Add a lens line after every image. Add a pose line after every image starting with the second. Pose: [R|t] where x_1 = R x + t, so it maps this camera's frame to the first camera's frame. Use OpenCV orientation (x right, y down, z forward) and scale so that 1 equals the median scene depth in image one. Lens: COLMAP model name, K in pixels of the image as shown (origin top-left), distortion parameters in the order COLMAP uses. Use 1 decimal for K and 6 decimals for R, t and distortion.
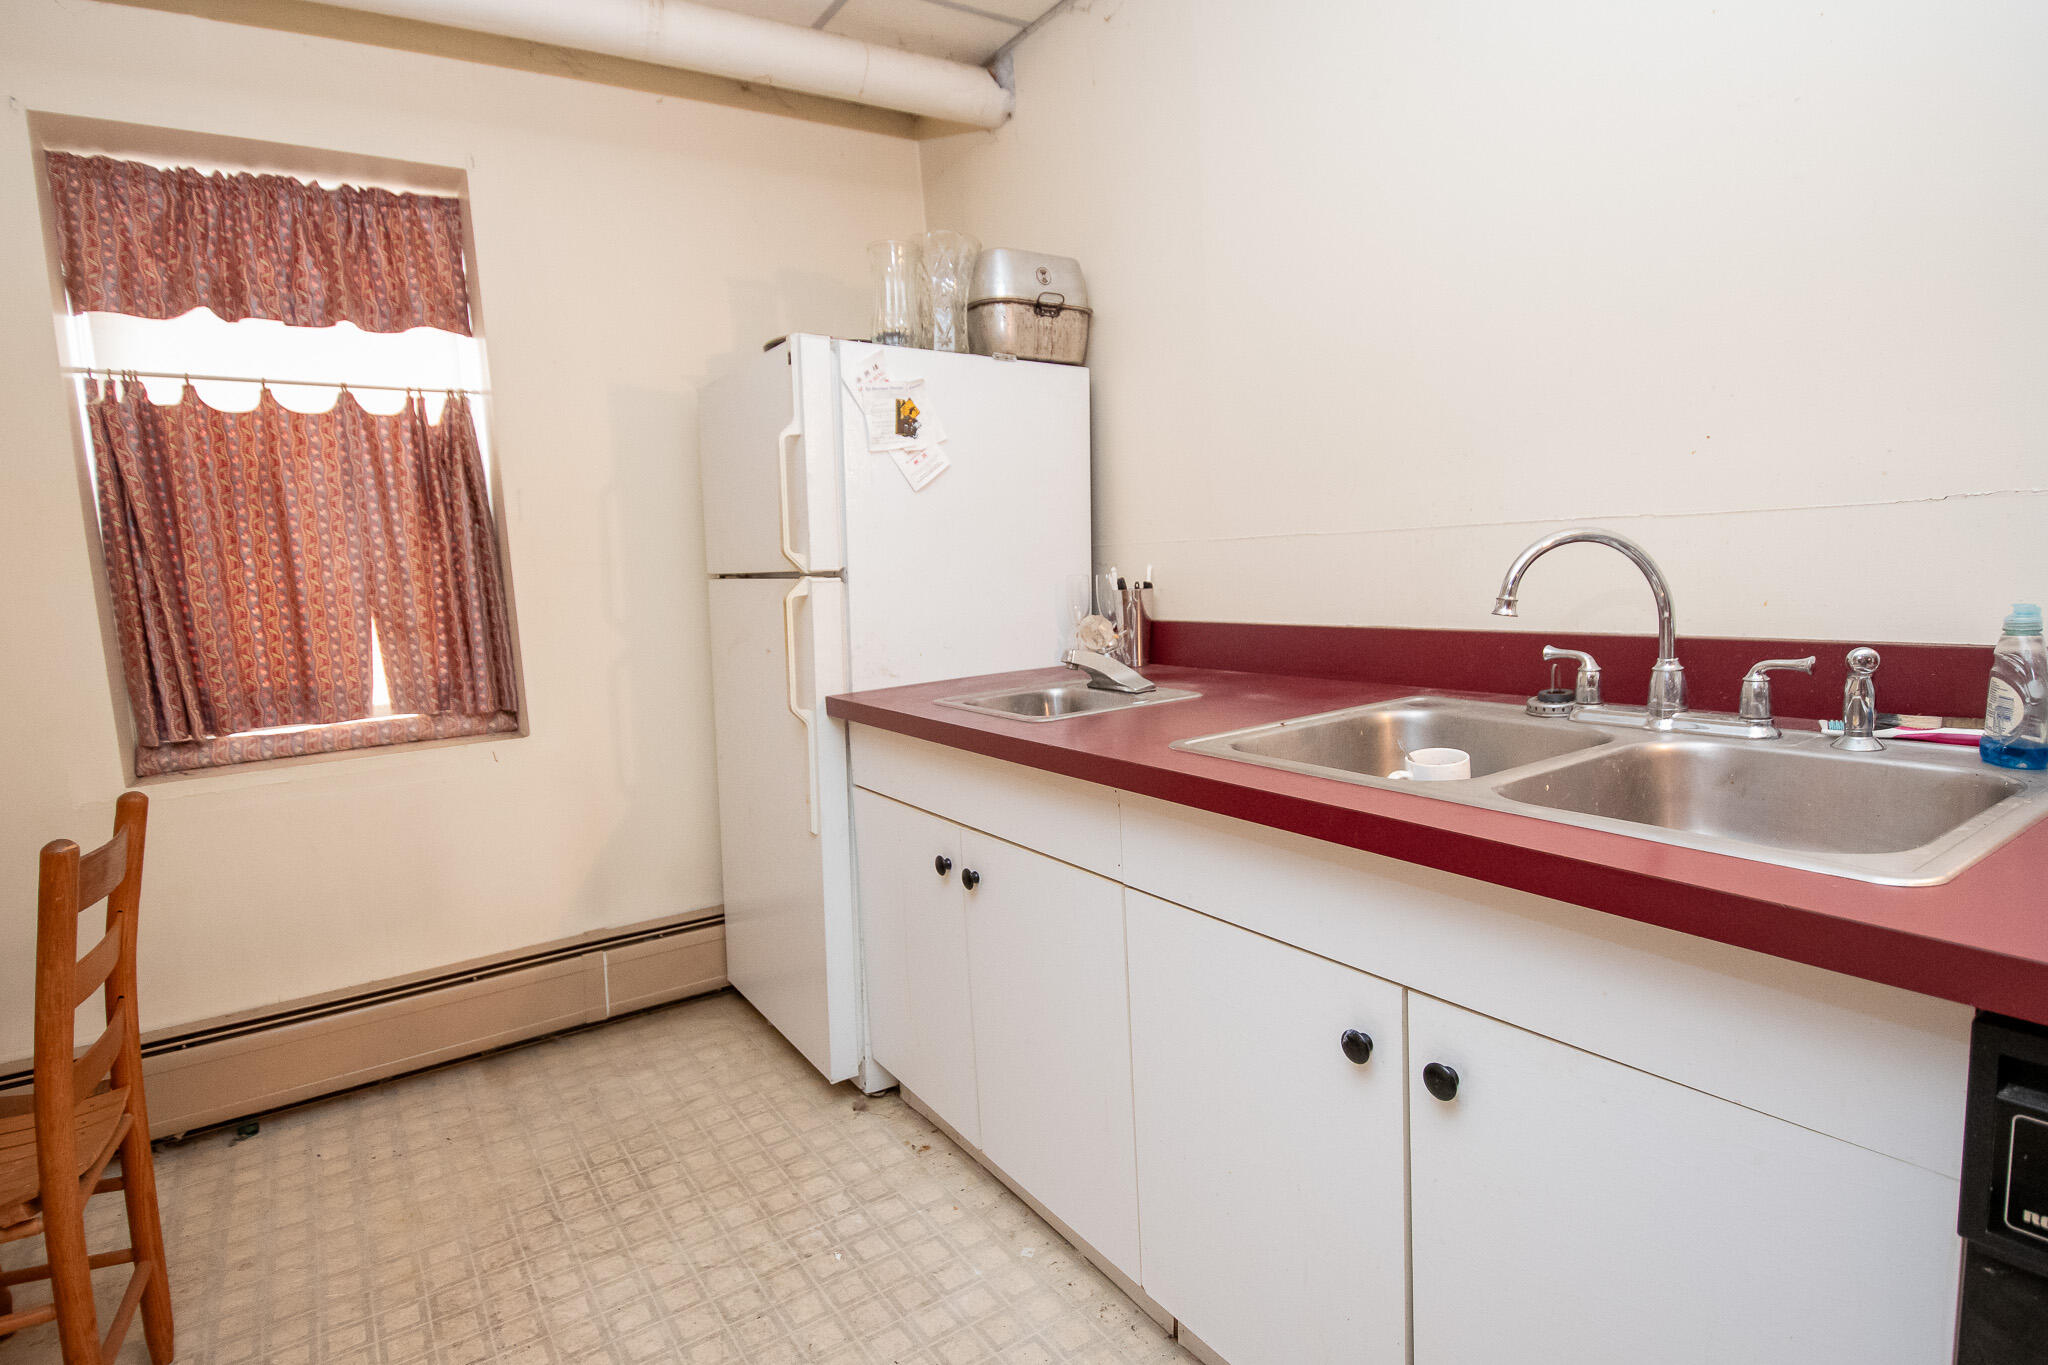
lens RADIAL K [[1051.6, 0, 1025.2], [0, 1051.6, 692.9], [0, 0, 1]] dist [0.018626, -0.031150]
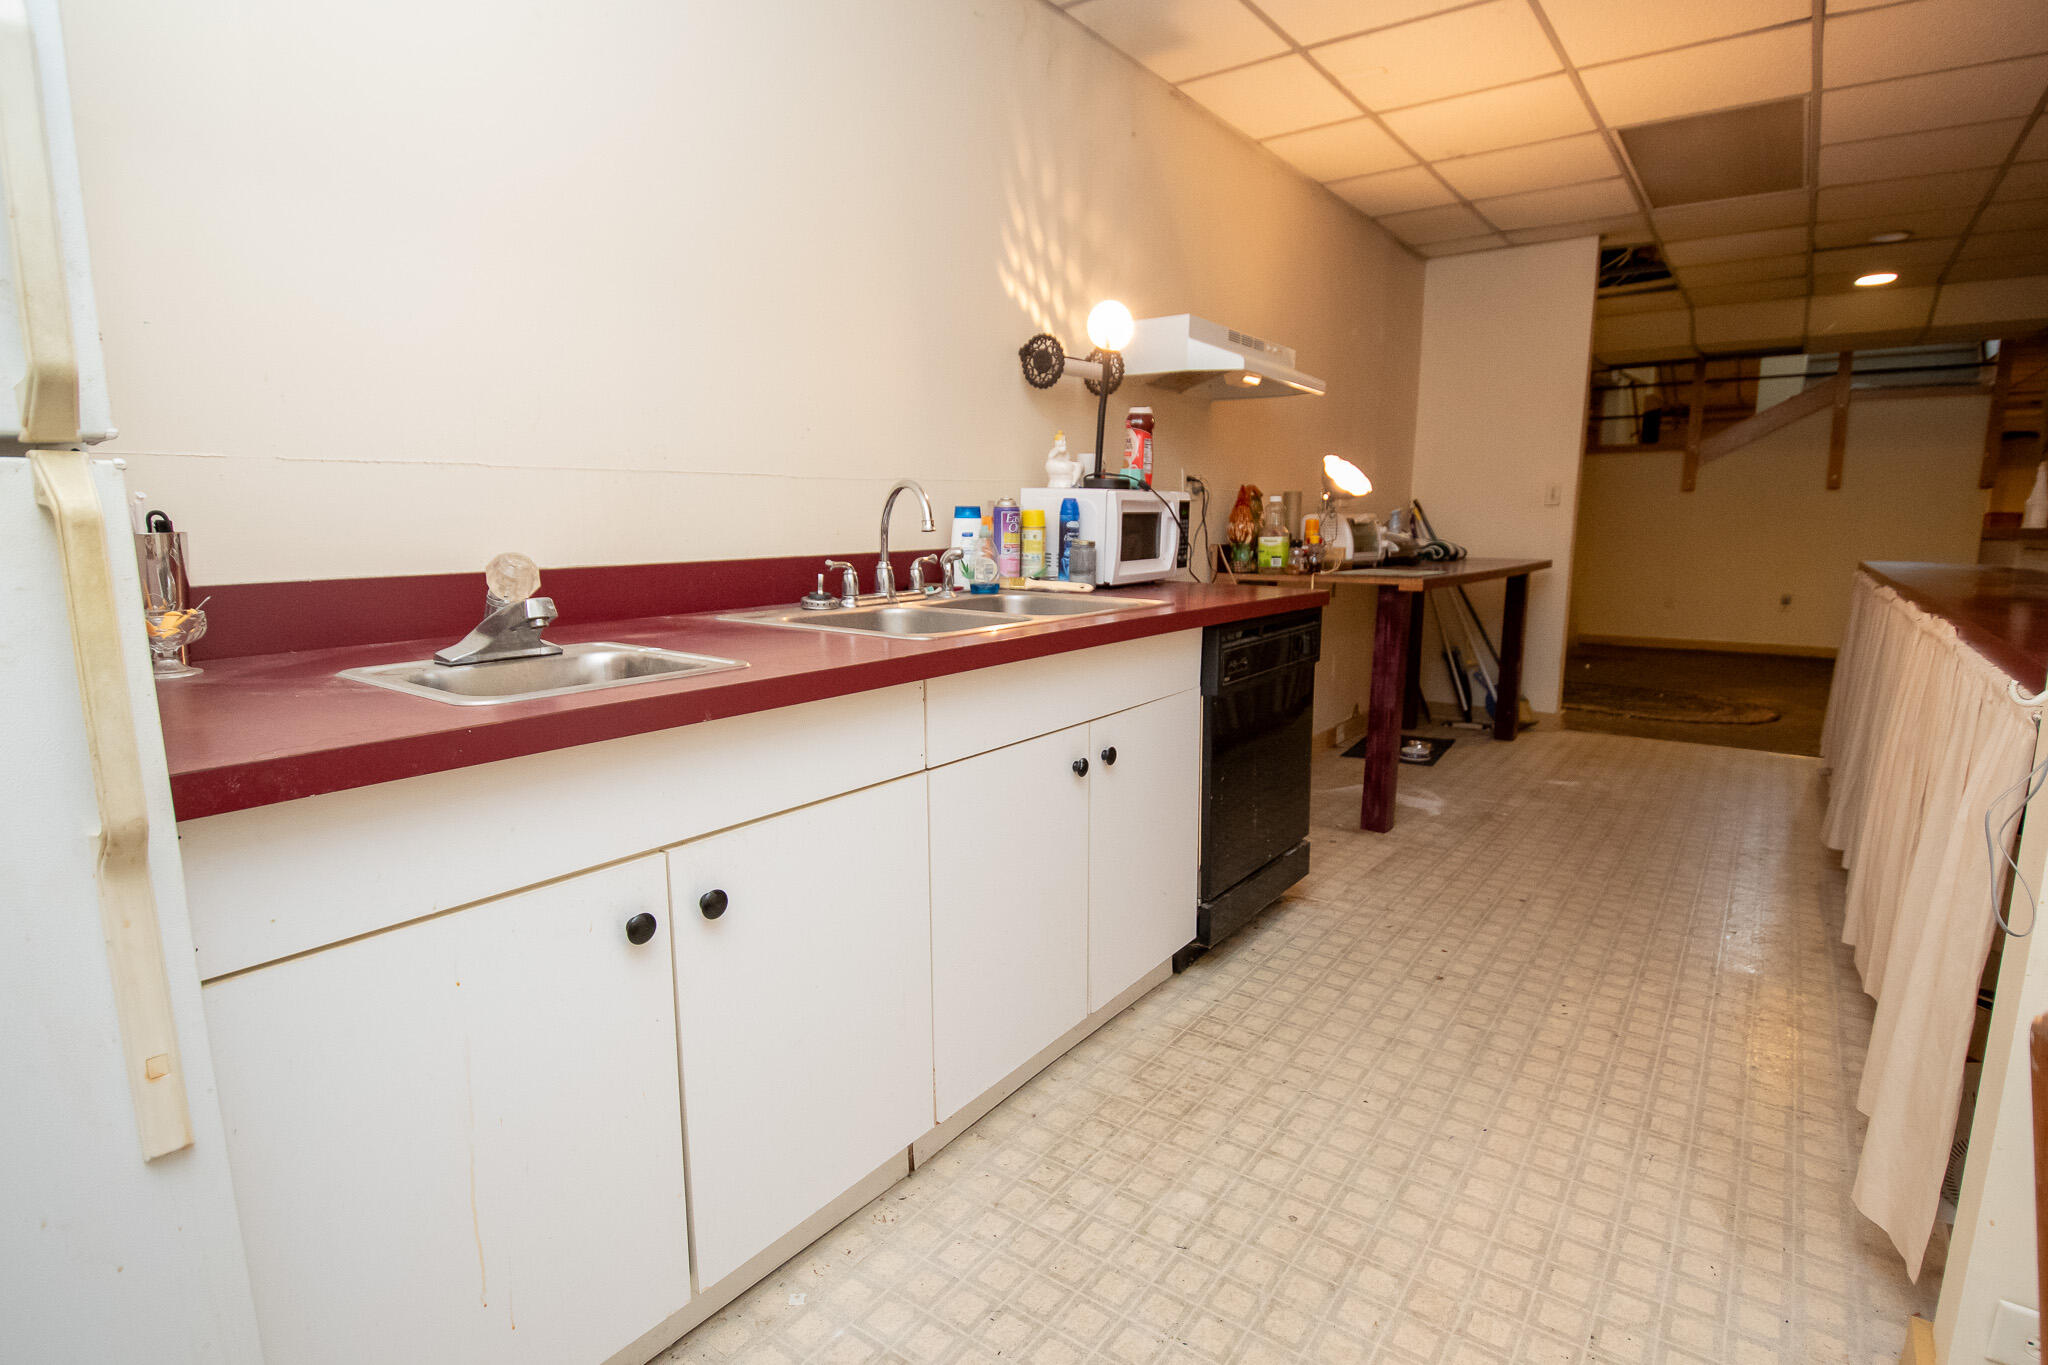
lens RADIAL K [[1021.0, 0, 1036.9], [0, 1021.0, 695.1], [0, 0, 1]] dist [0.022317, -0.026401]
pose [[-0.340541, -0.118725, 0.932704, -0.614821], [0.141294, 0.974269, 0.175603, -0.046684], [-0.929553, 0.191585, -0.315003, 0.786513]]
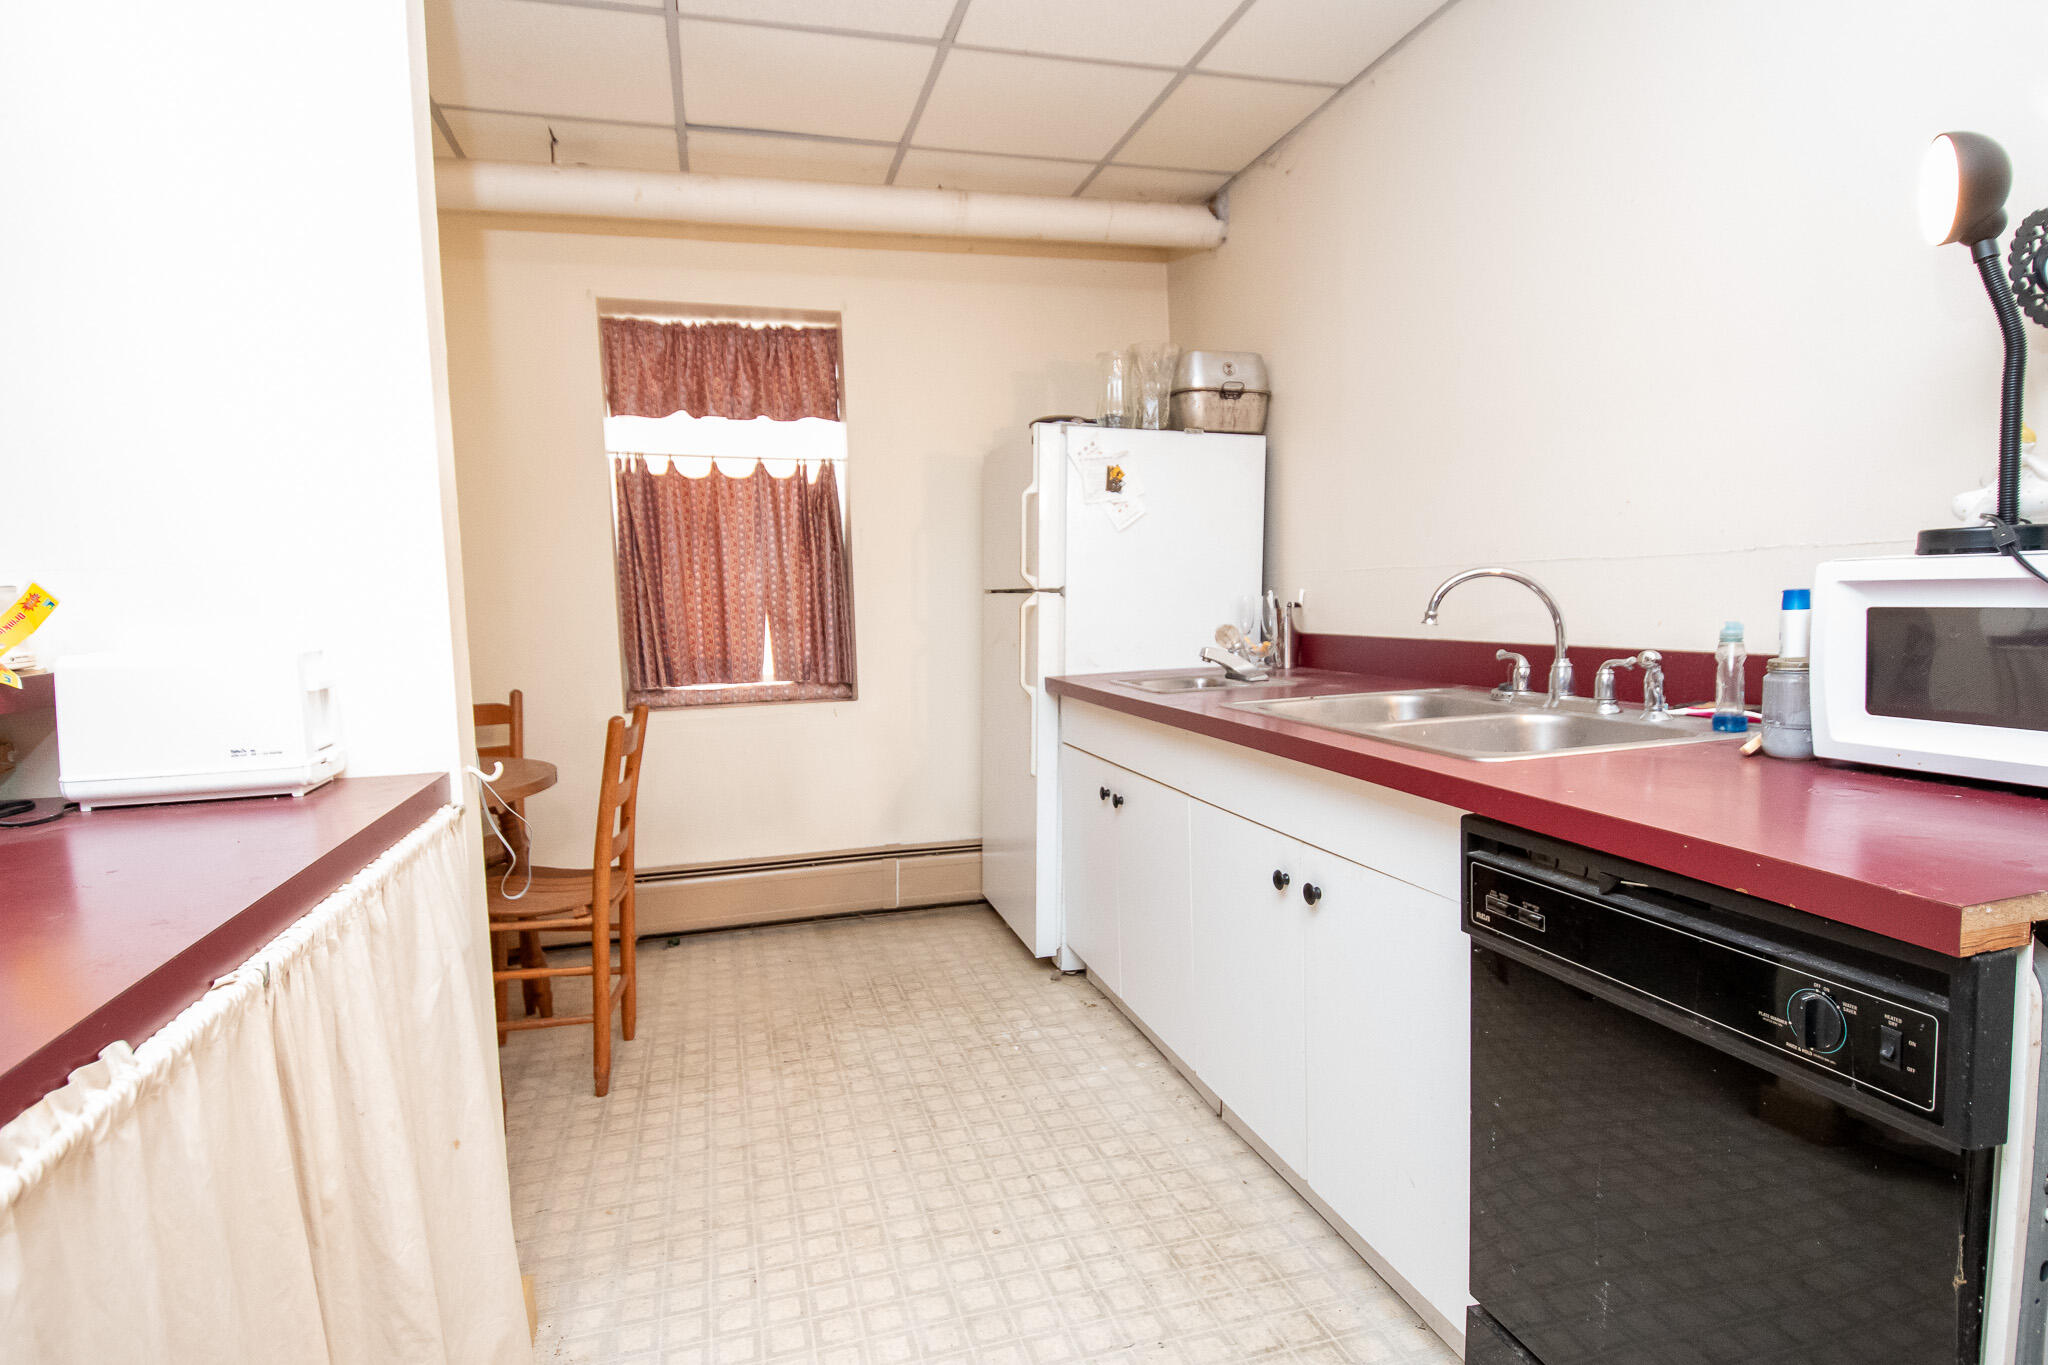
lens RADIAL K [[1103.1, 0, 1020.9], [0, 1103.1, 705.7], [0, 0, 1]] dist [0.002309, -0.000190]
pose [[0.947829, 0.055029, -0.313993, 0.231265], [-0.060260, 0.998158, -0.006970, 0.050727], [0.313031, 0.025527, 0.949400, -0.387342]]
